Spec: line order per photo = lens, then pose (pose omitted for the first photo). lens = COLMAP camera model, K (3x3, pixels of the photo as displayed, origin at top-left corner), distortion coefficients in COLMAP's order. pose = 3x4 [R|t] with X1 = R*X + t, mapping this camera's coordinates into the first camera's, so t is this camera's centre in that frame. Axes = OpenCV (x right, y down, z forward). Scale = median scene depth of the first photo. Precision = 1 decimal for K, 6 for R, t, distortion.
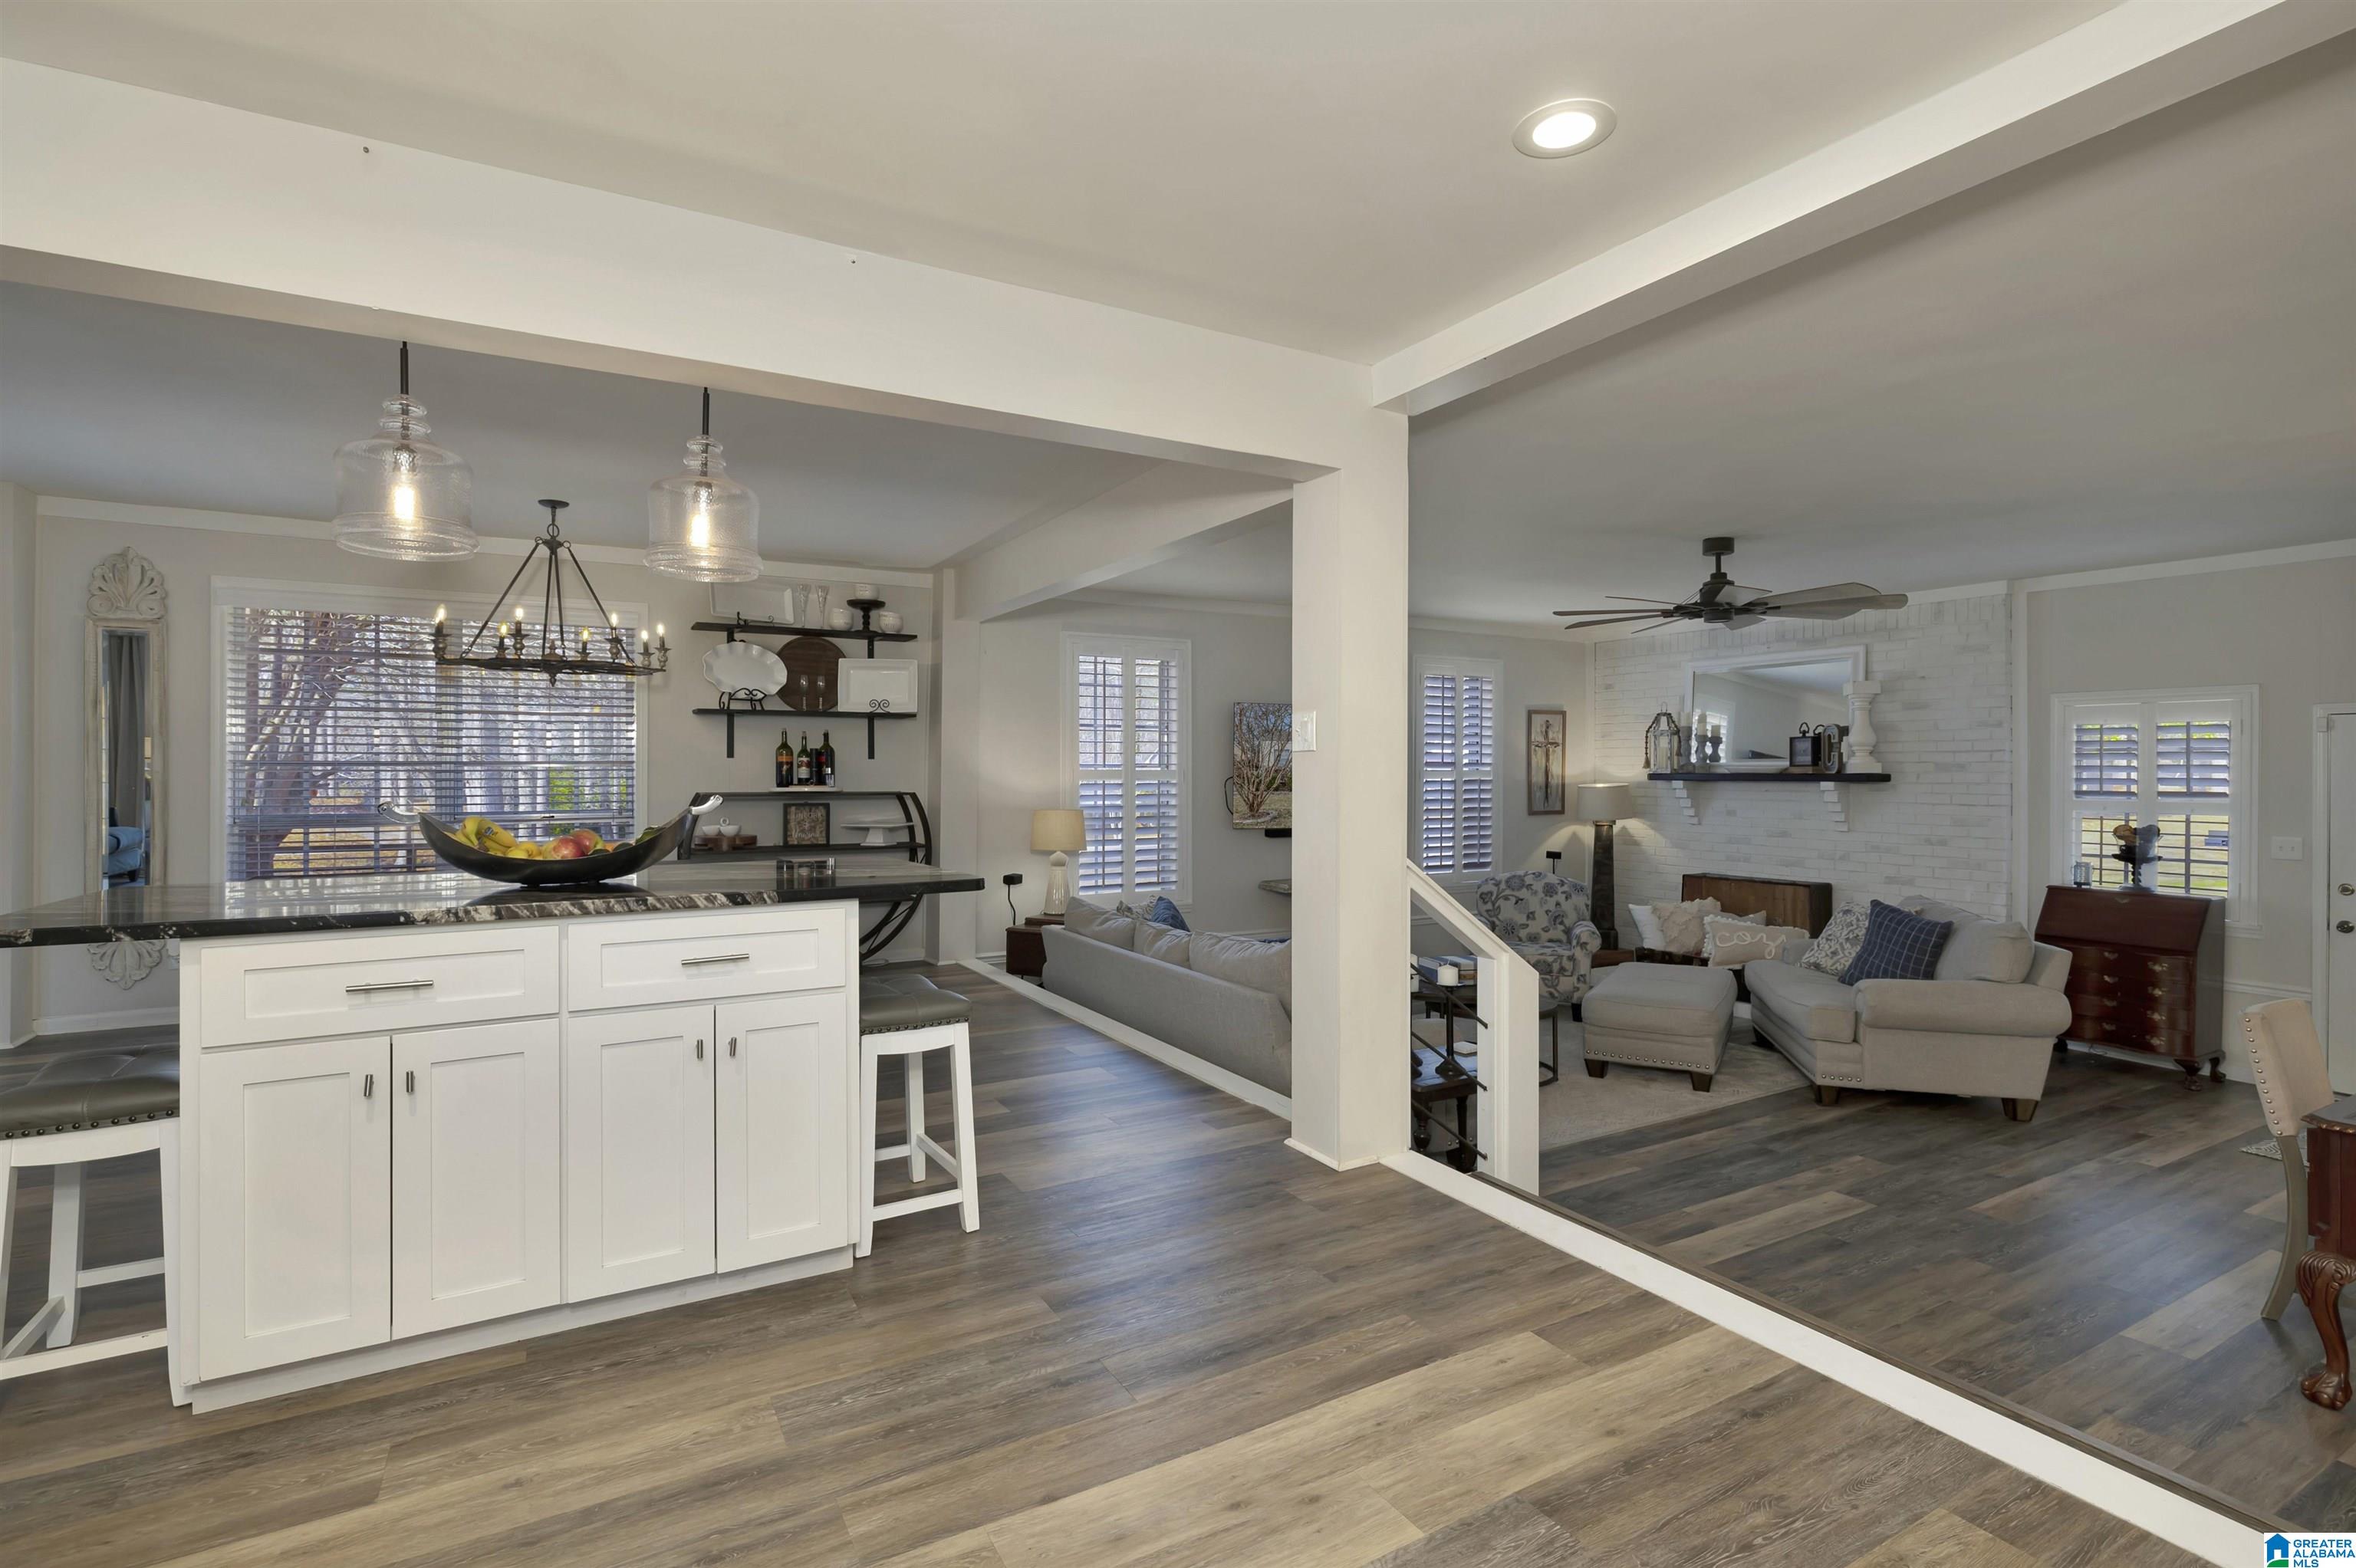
lens RADIAL K [[1117.3, 0, 1182.1], [0, 1117.3, 777.1], [0, 0, 1]] dist [-0.000482, 0.000195]
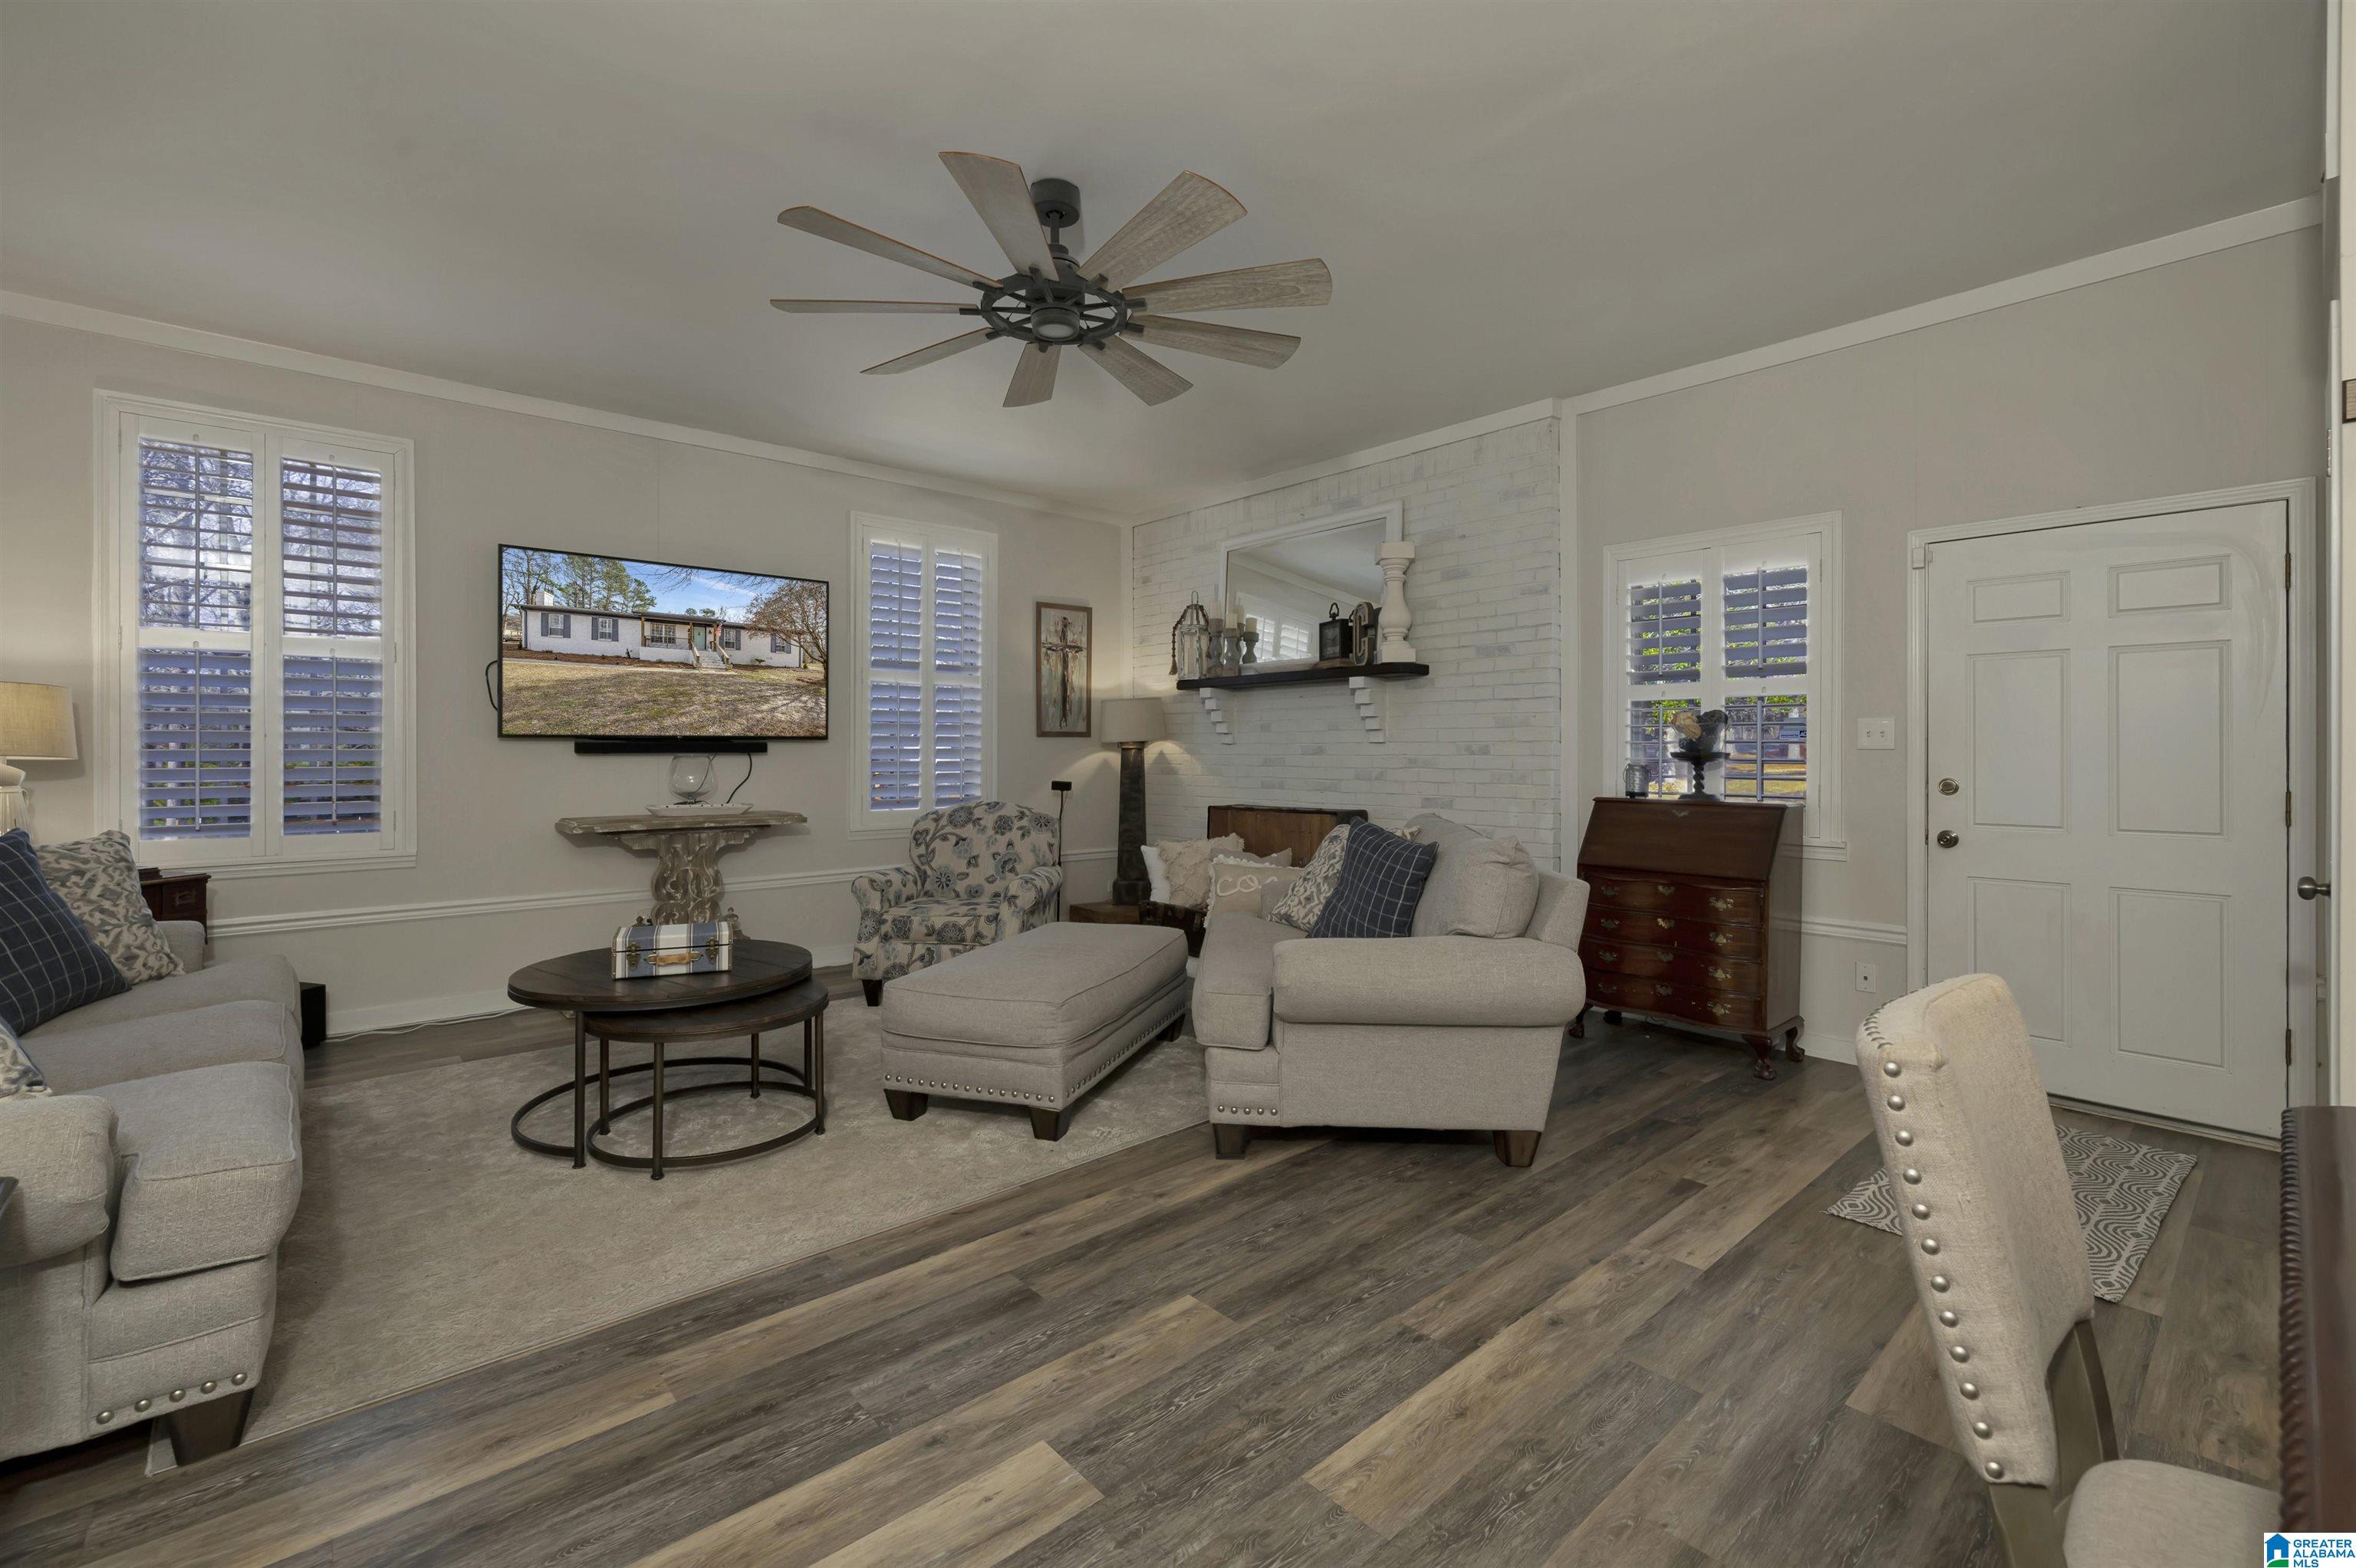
lens RADIAL K [[1005.9, 0, 1181.2], [0, 1005.9, 761.3], [0, 0, 1]] dist [0.001352, 0.000337]
pose [[0.979437, -0.004586, 0.201697, 0.376197], [0.004125, 0.999988, 0.002708, 0.070538], [-0.201707, -0.001821, 0.979444, 0.408588]]
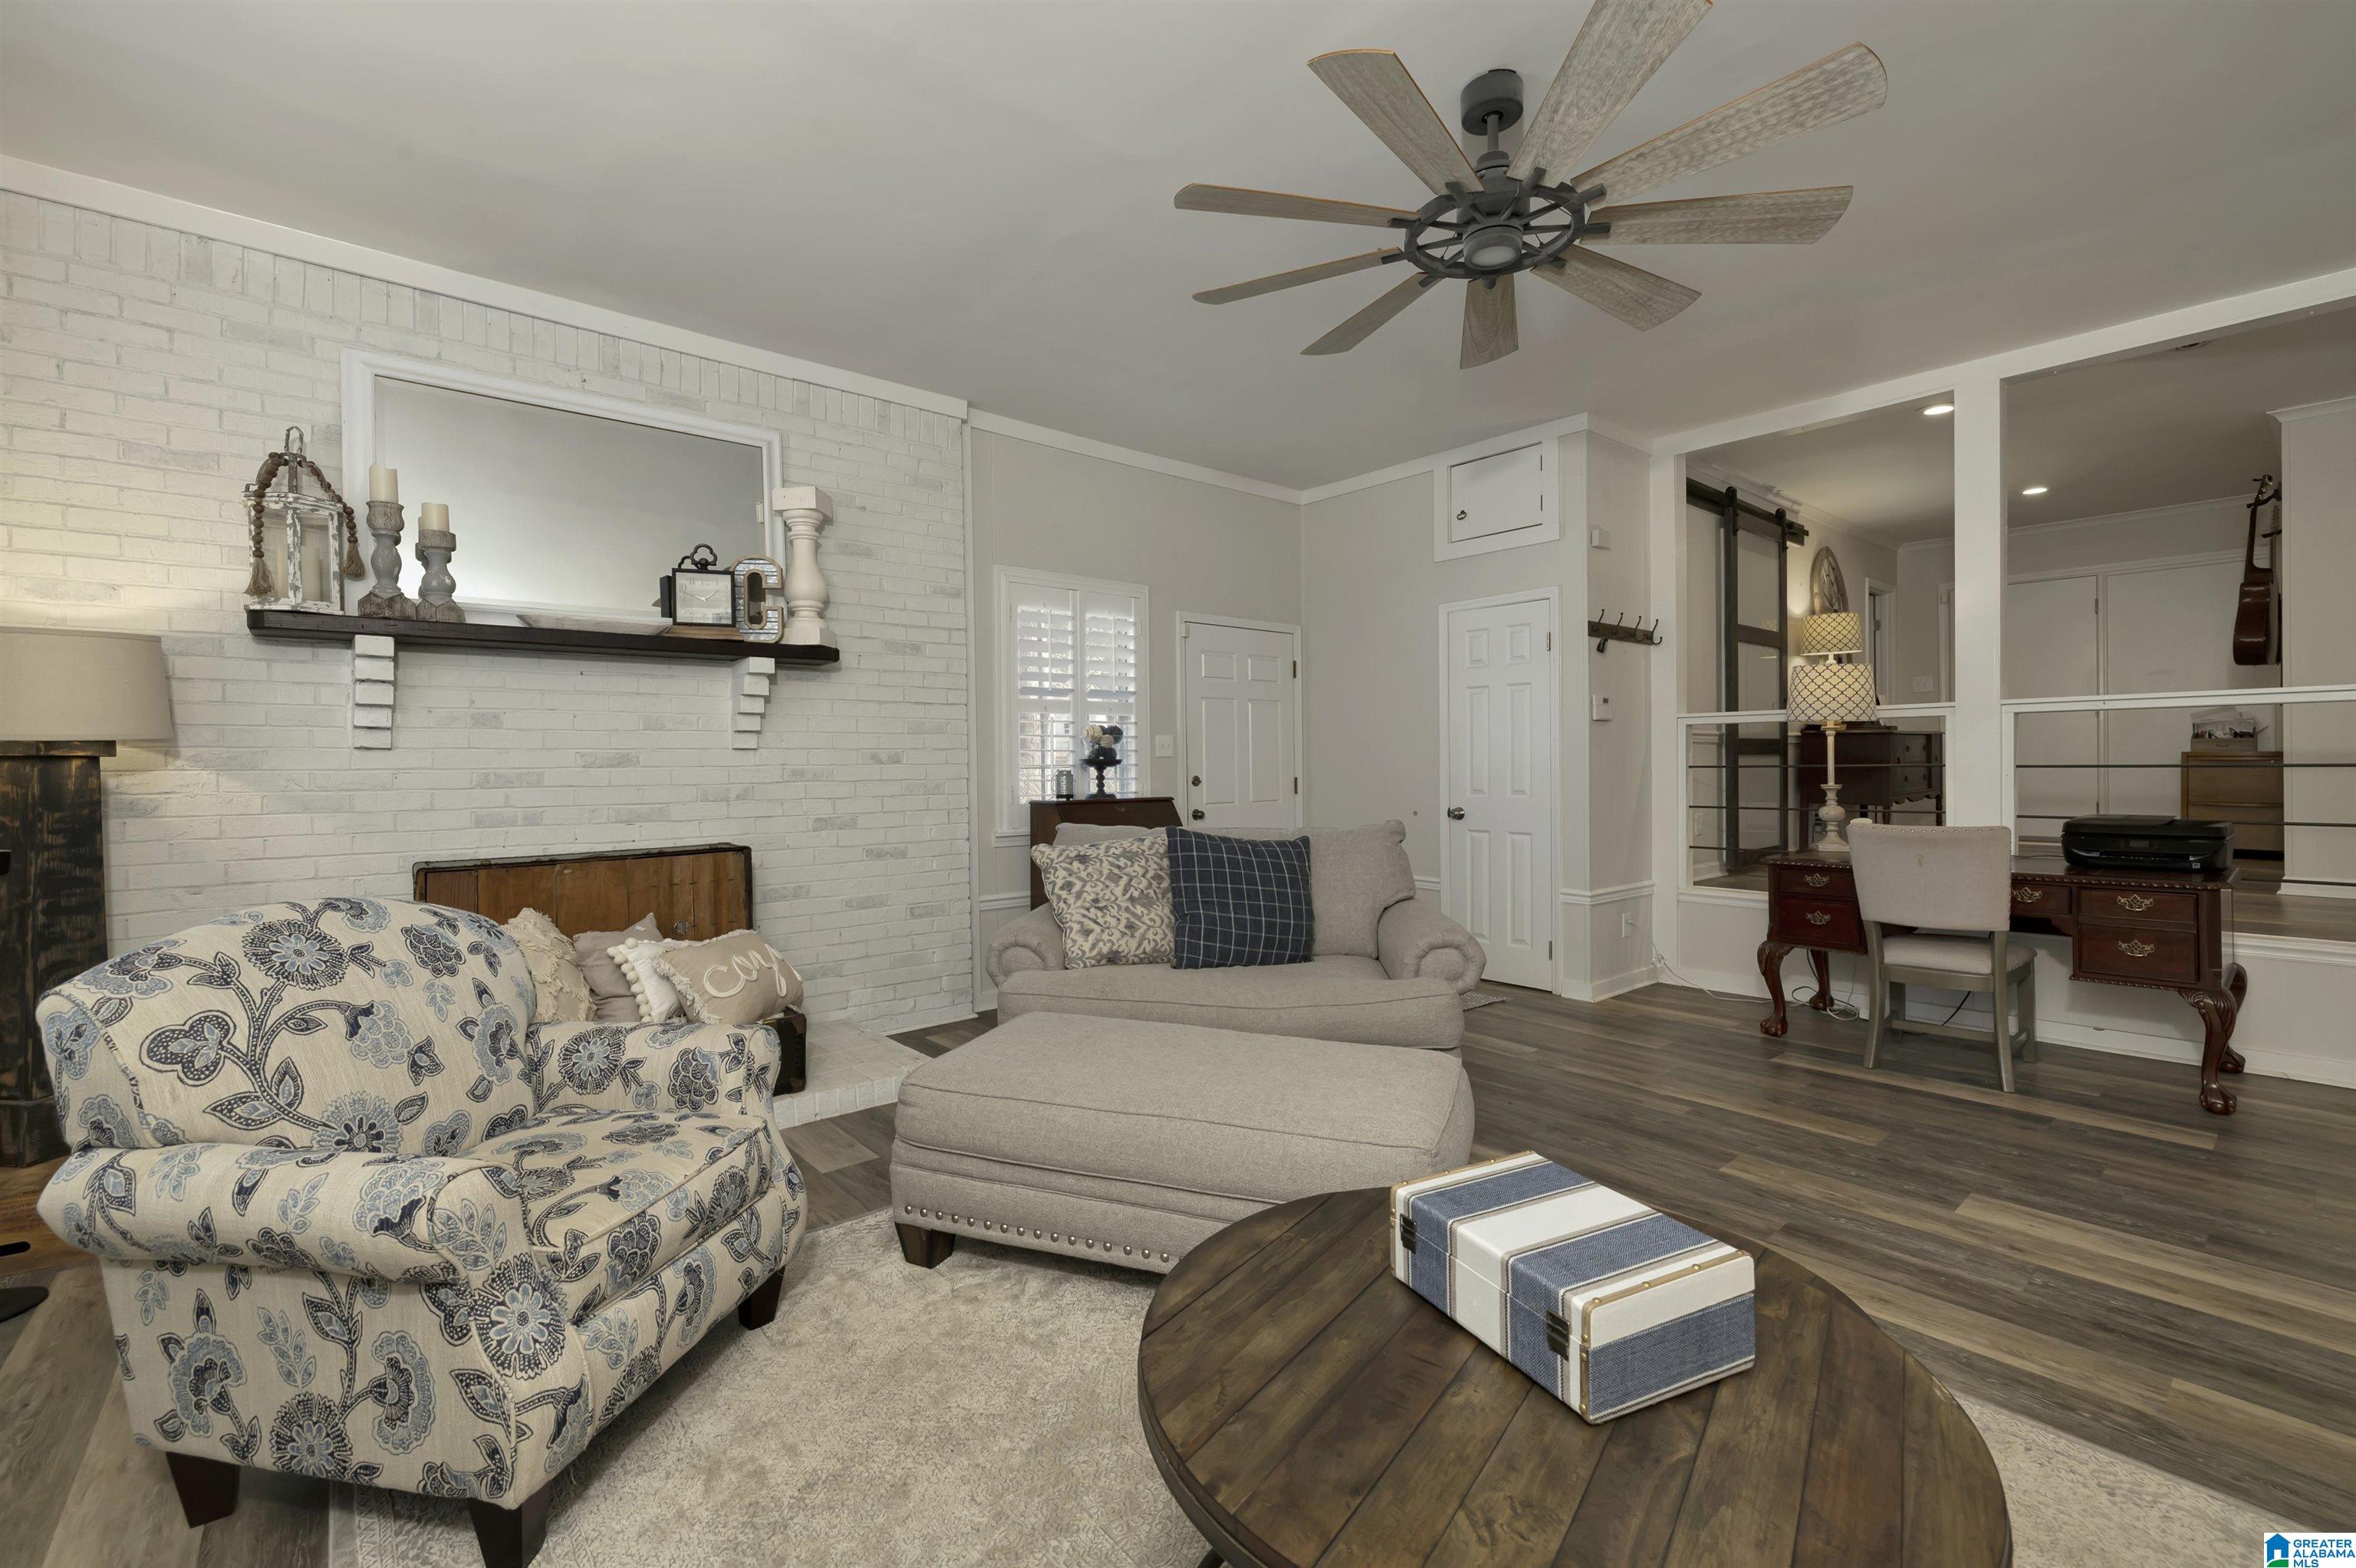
lens RADIAL K [[992.6, 0, 1174.6], [0, 992.6, 776.4], [0, 0, 1]] dist [0.002283, 0.000451]
pose [[-0.173094, -0.015395, 0.984785, 0.064859], [0.015037, 0.999720, 0.018272, 0.067590], [-0.984790, 0.017971, -0.172814, 1.040598]]
